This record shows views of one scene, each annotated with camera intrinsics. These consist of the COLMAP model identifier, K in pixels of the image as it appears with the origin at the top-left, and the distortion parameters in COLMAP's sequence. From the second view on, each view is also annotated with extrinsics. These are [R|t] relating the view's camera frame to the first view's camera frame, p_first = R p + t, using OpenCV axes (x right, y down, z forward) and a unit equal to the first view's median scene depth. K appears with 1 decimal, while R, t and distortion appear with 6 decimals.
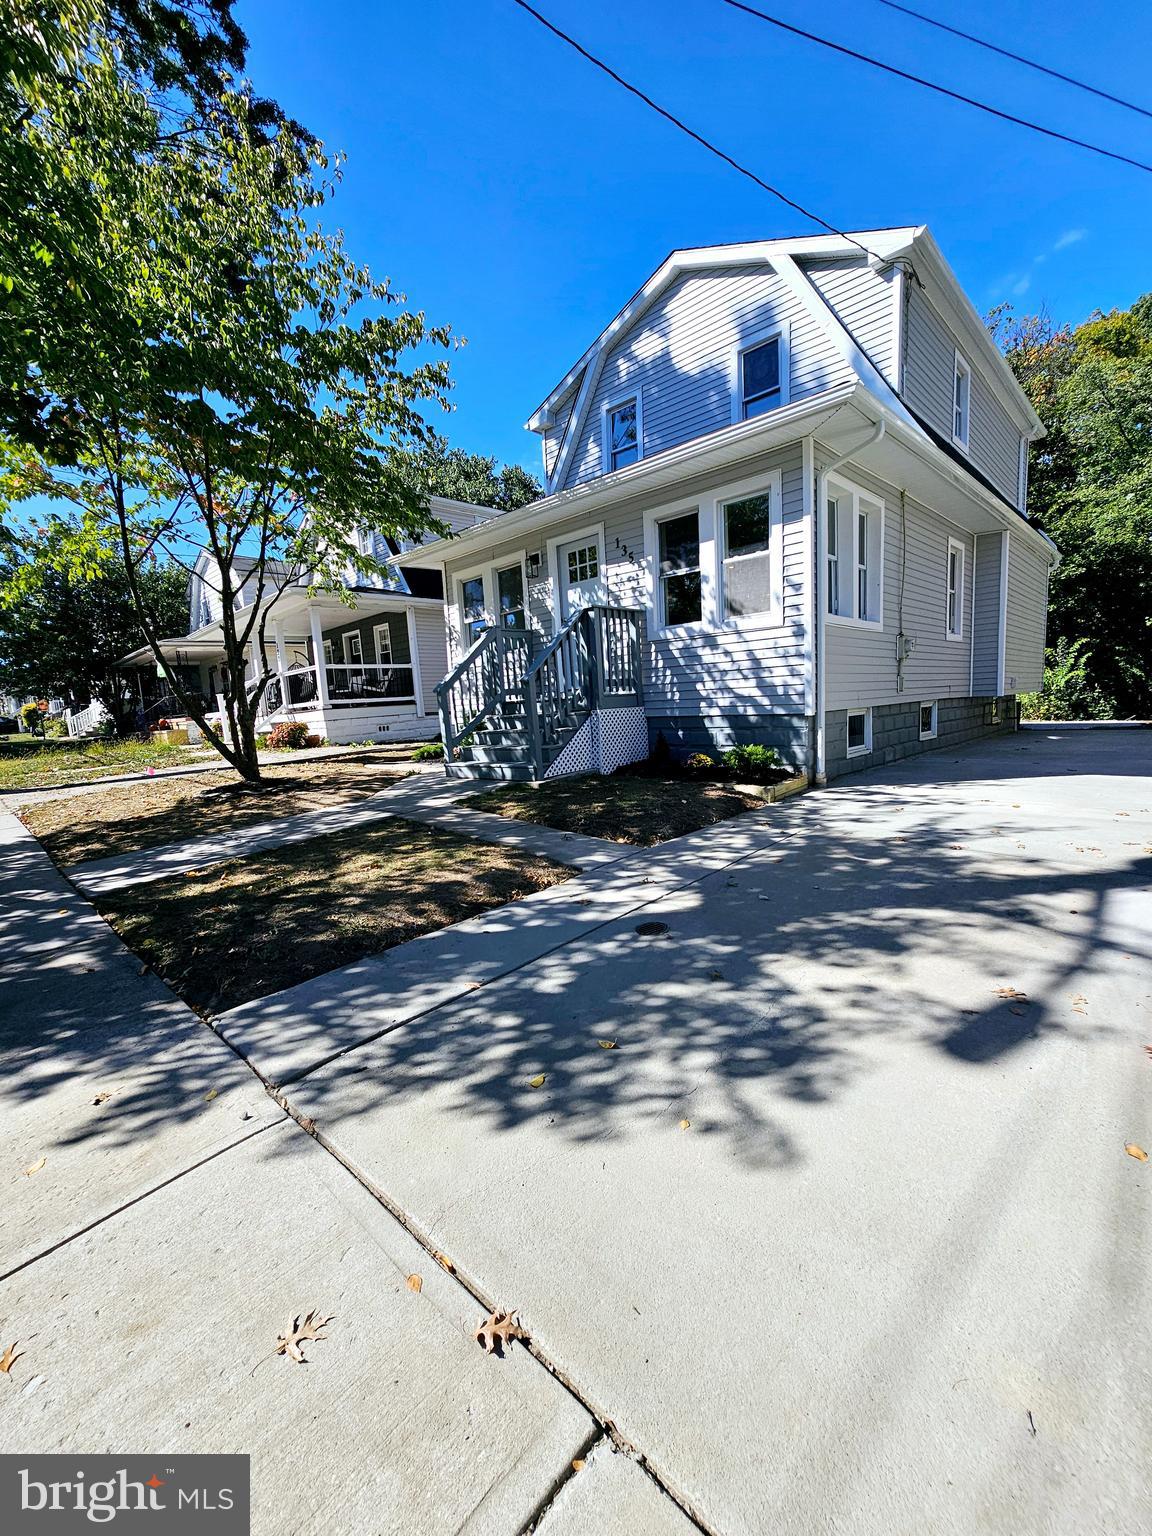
lens RADIAL K [[624.5, 0, 577.9], [0, 624.5, 783.2], [0, 0, 1]] dist [-0.002111, 0.000466]
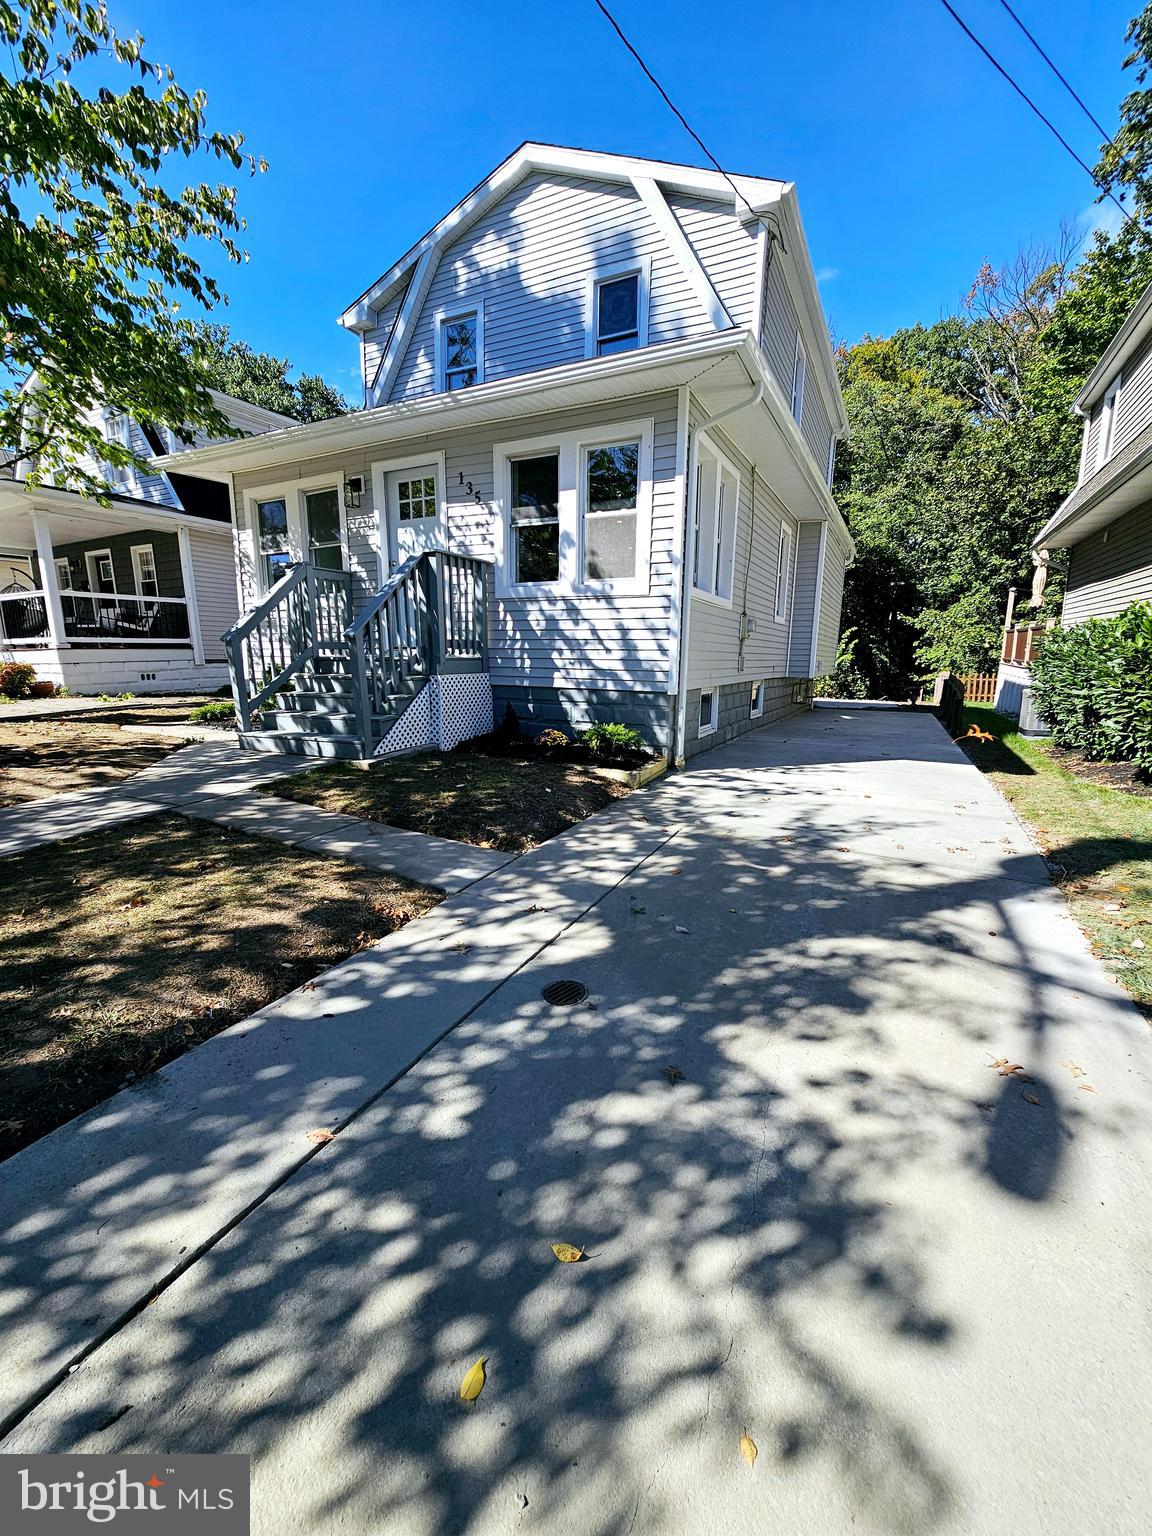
lens RADIAL K [[624.5, 0, 580.9], [0, 624.5, 782.1], [0, 0, 1]] dist [-0.002111, 0.000466]
pose [[0.954445, 0.000382, 0.298388, -0.038757], [-0.019967, 0.997840, 0.062589, -0.030701], [-0.297719, -0.065696, 0.952390, 0.124385]]
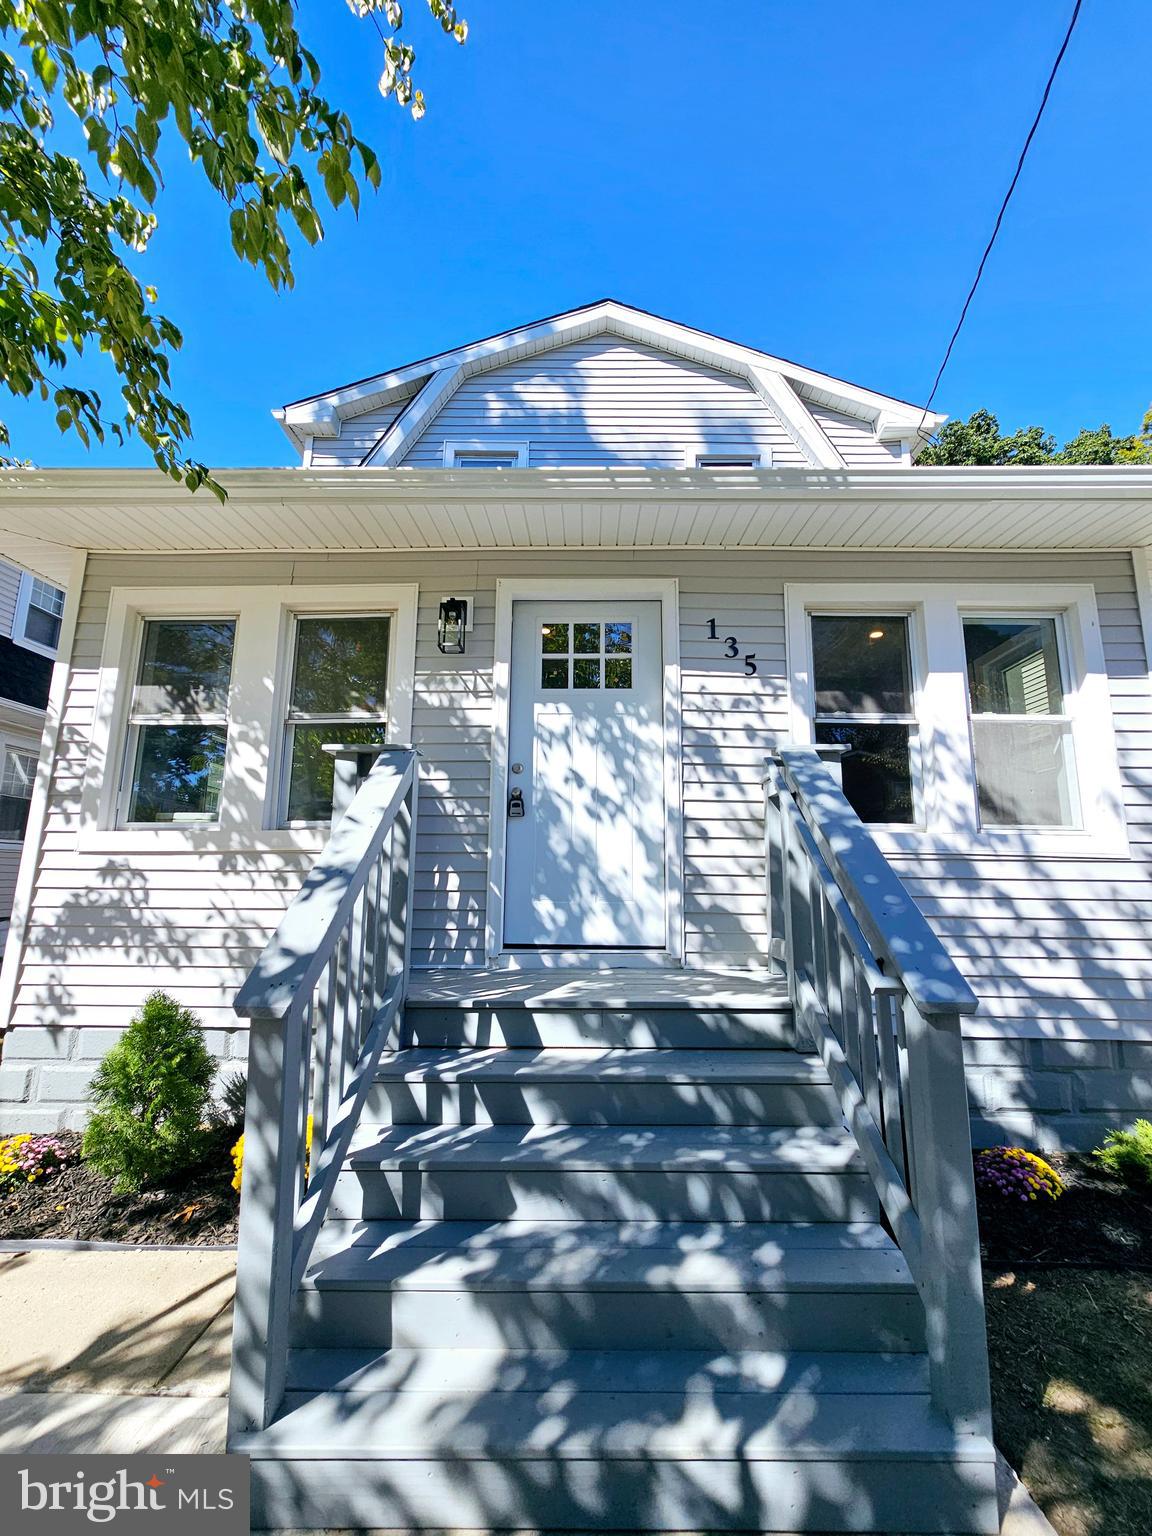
lens RADIAL K [[624.5, 0, 572.4], [0, 624.5, 760.3], [0, 0, 1]] dist [-0.002111, 0.000466]
pose [[0.731637, 0.180306, 0.657417, -0.326029], [0.039955, 0.951387, -0.305396, -0.176405], [-0.680523, 0.249706, 0.688866, 0.865199]]
